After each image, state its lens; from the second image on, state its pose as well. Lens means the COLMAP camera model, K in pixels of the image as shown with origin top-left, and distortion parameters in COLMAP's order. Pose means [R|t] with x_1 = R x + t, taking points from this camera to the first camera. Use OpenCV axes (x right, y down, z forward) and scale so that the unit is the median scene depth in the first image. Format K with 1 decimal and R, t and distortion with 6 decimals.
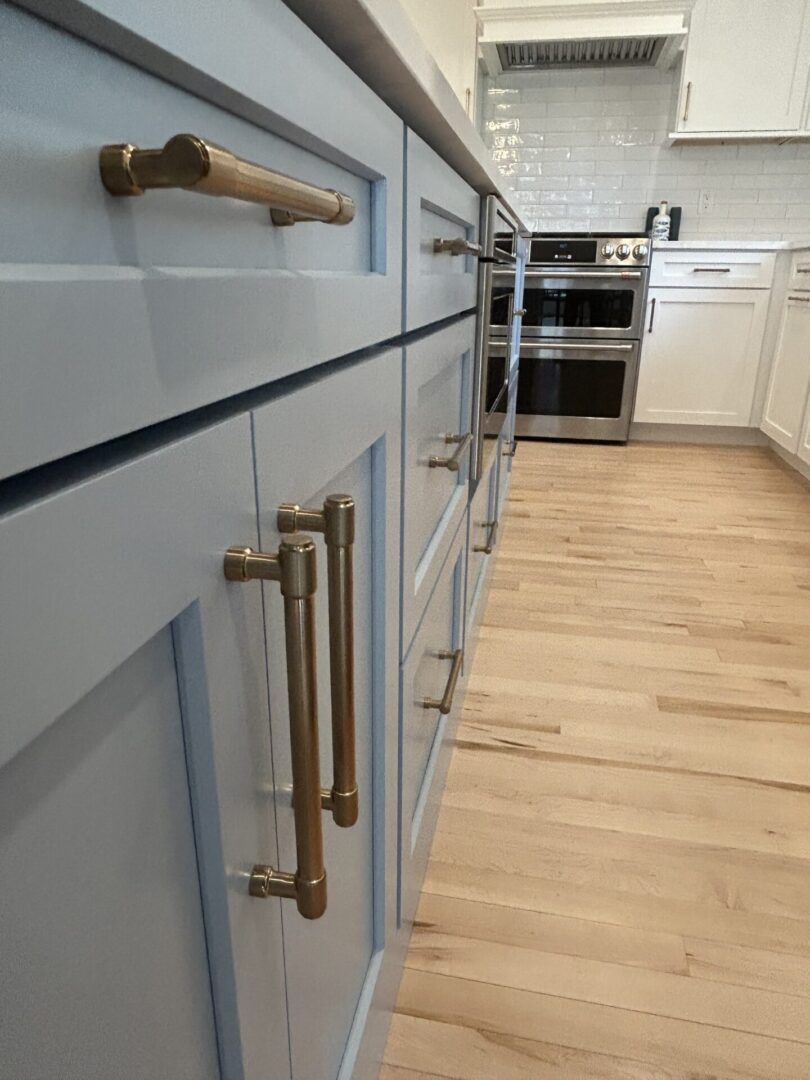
lens RADIAL K [[738.9, 0, 405.0], [0, 738.9, 540.0], [0, 0, 1]] dist [-0.006160, -0.000280]
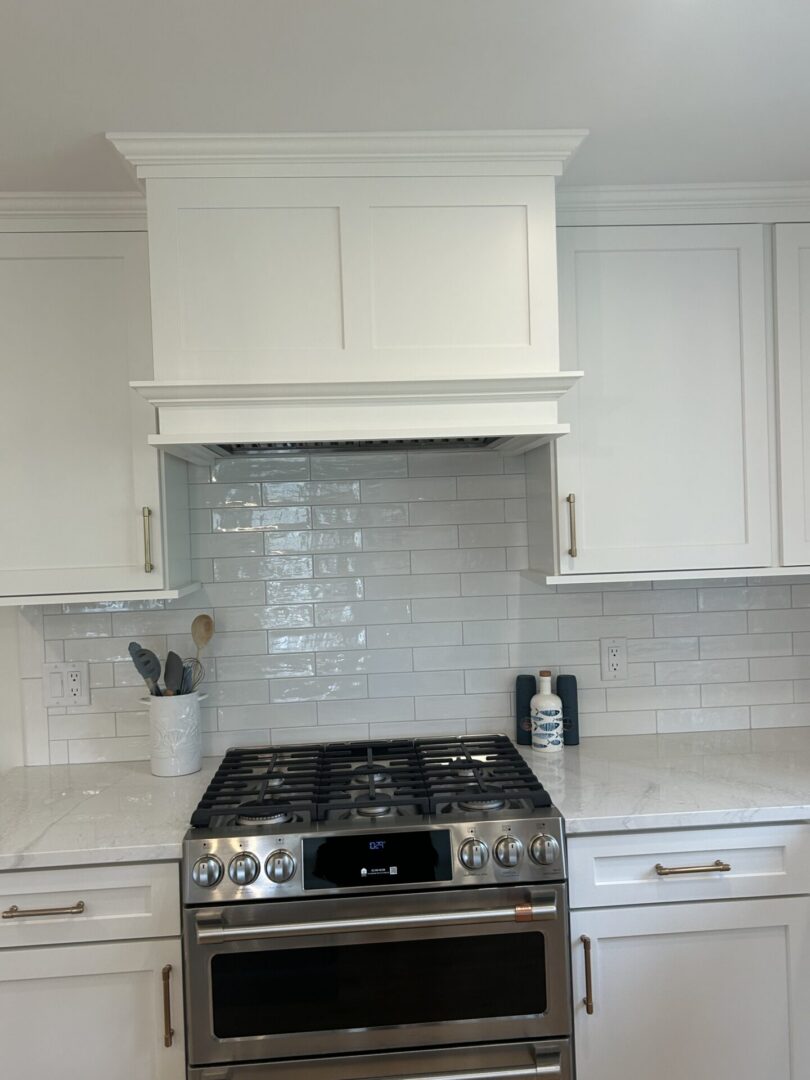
lens RADIAL K [[880.1, 0, 404.4], [0, 880.1, 535.8], [0, 0, 1]] dist [0.092225, -0.152951]
pose [[0.965247, -0.051633, 0.256189, 0.103634], [0.132678, 0.941380, -0.310162, -0.405280], [-0.225157, 0.333373, 0.915515, 0.445513]]
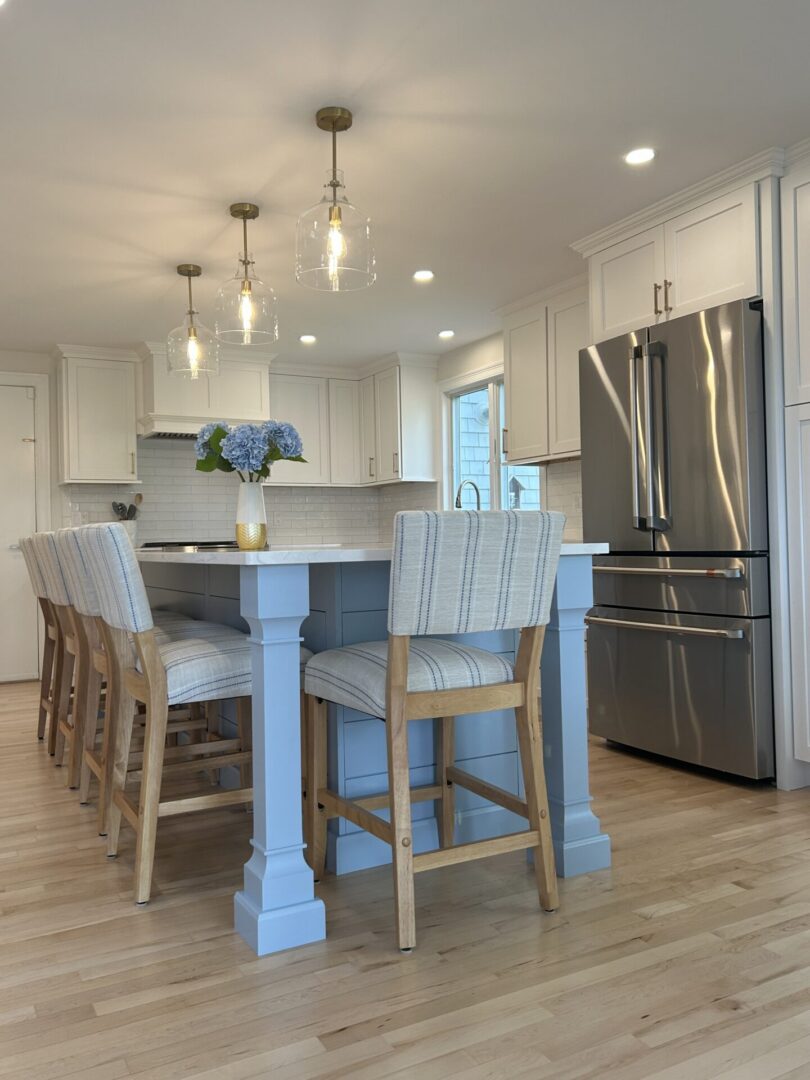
lens RADIAL K [[880.1, 0, 404.4], [0, 880.1, 535.8], [0, 0, 1]] dist [0.092225, -0.152951]
pose [[0.763638, -0.024903, 0.645165, -0.680360], [0.247473, 0.934228, -0.256857, 0.144704], [-0.596334, 0.355806, 0.719574, -0.576678]]
